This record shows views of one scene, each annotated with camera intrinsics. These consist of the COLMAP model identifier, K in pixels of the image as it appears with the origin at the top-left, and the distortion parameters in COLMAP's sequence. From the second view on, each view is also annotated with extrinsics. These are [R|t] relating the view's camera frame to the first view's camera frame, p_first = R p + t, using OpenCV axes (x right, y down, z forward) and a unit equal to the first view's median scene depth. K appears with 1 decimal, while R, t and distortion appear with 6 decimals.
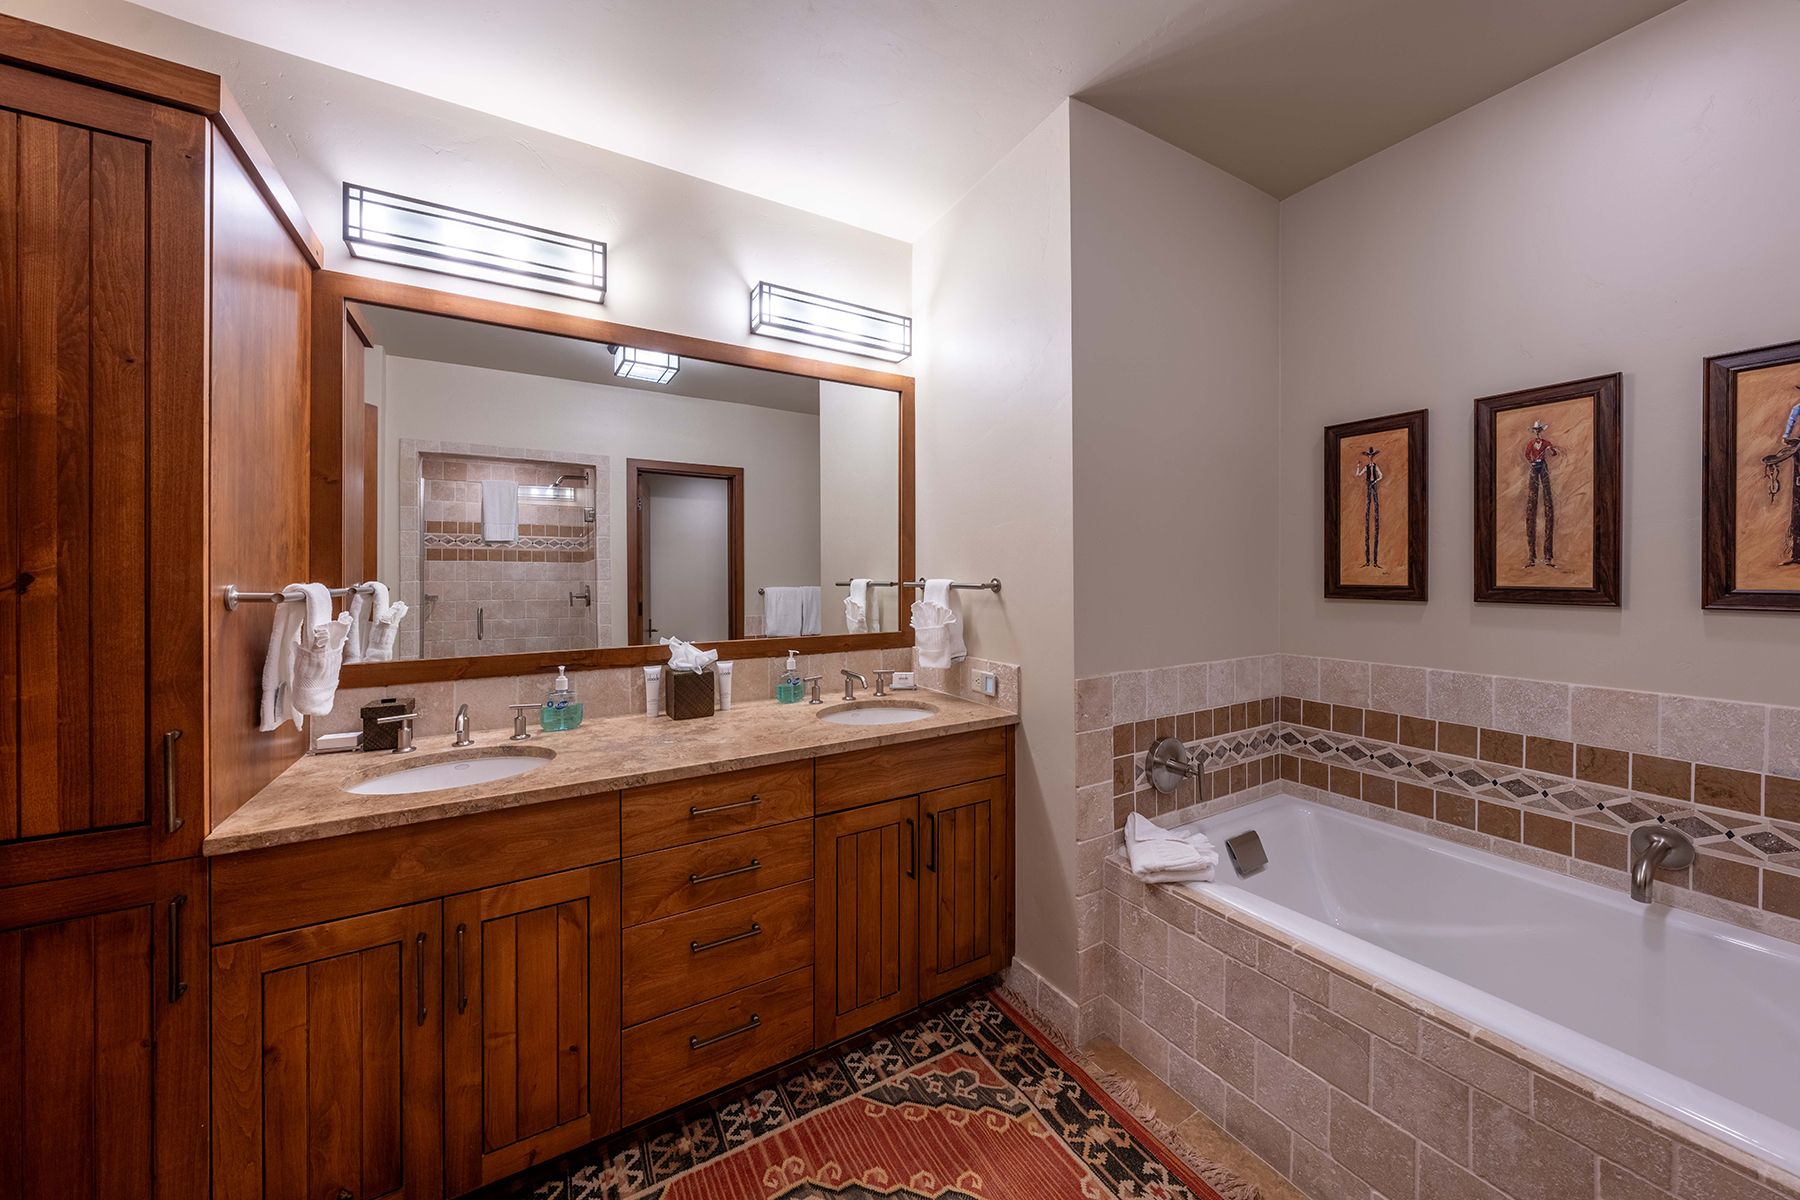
lens RADIAL K [[634.7, 0, 901.7], [0, 634.7, 577.8], [0, 0, 1]] dist [0.000344, 0.000168]
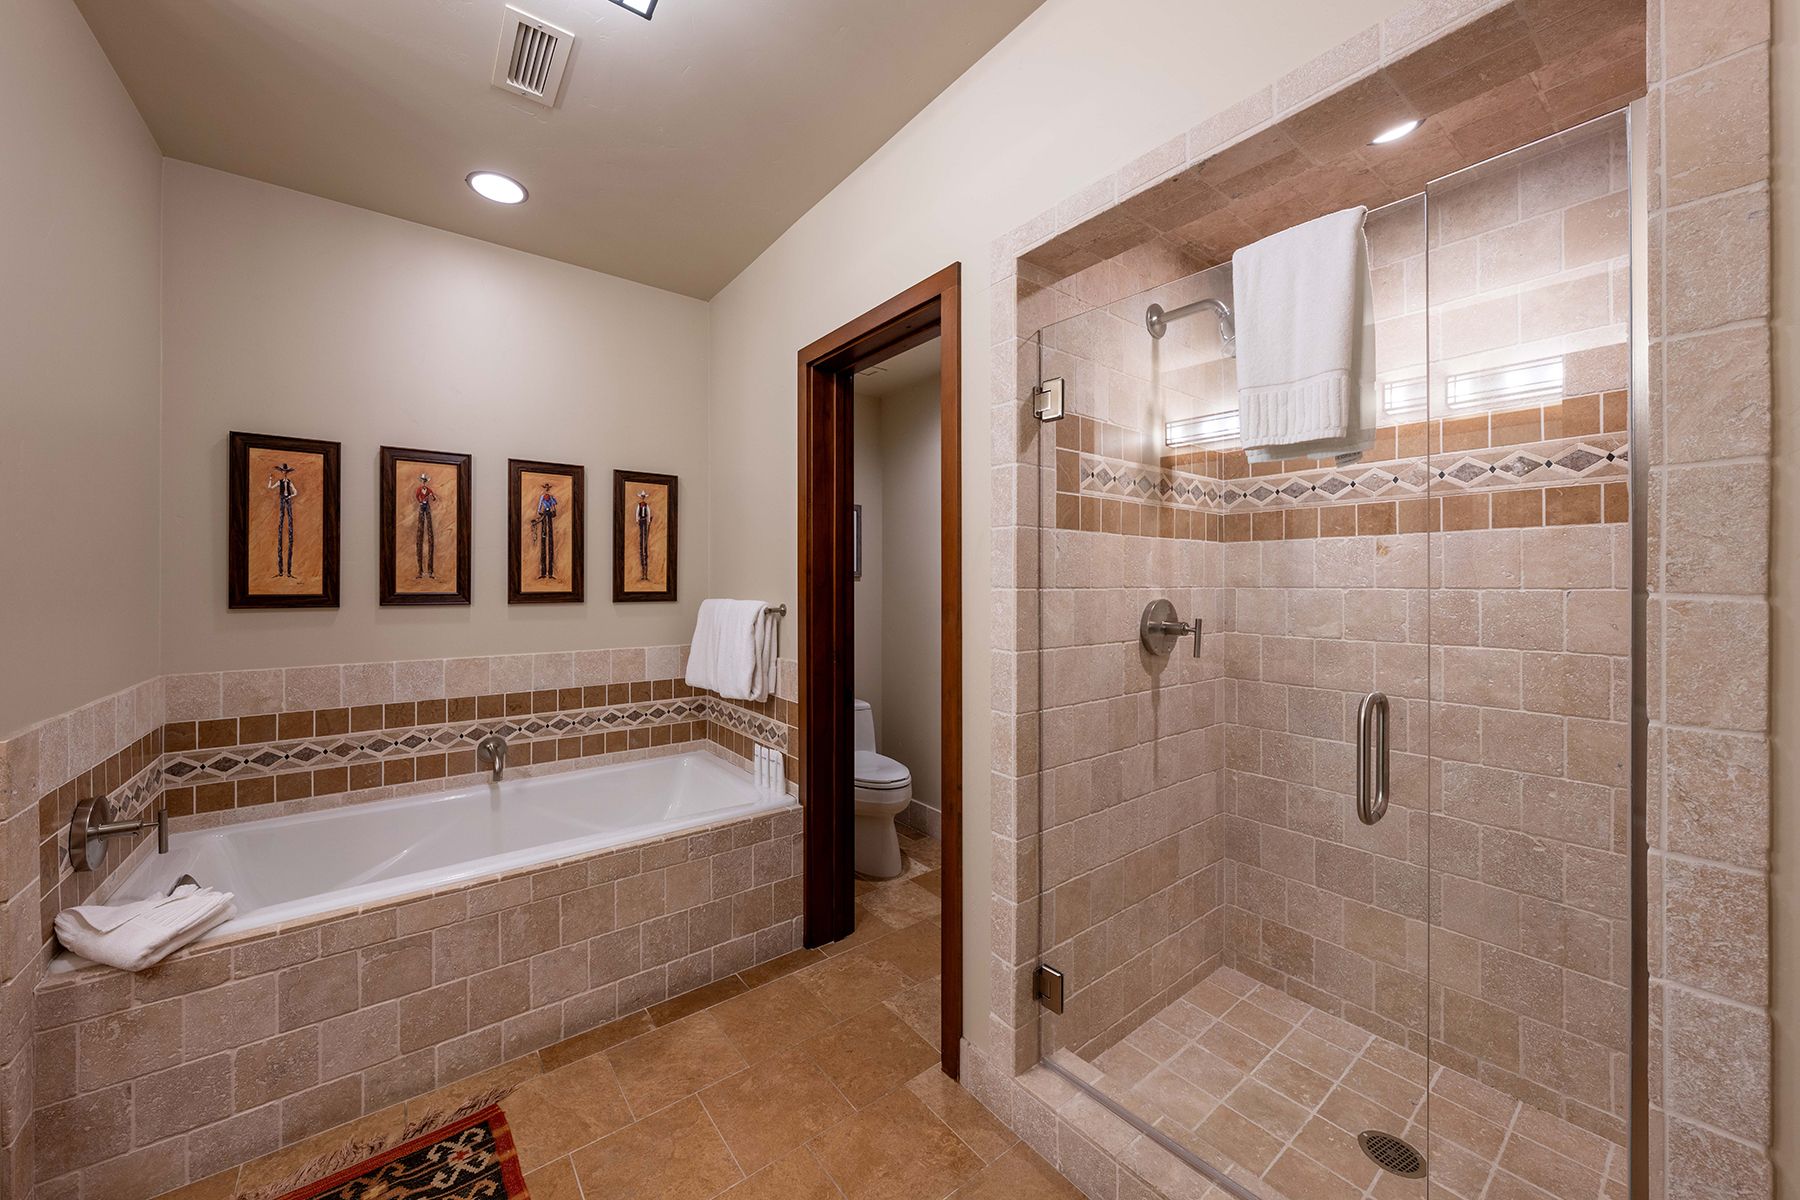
lens RADIAL K [[634.7, 0, 901.7], [0, 634.7, 577.8], [0, 0, 1]] dist [0.000344, 0.000168]
pose [[-0.129645, 0.005837, 0.991543, -0.498899], [0.006890, 0.999964, -0.004986, -0.004083], [-0.991537, 0.006185, -0.129680, 0.137033]]
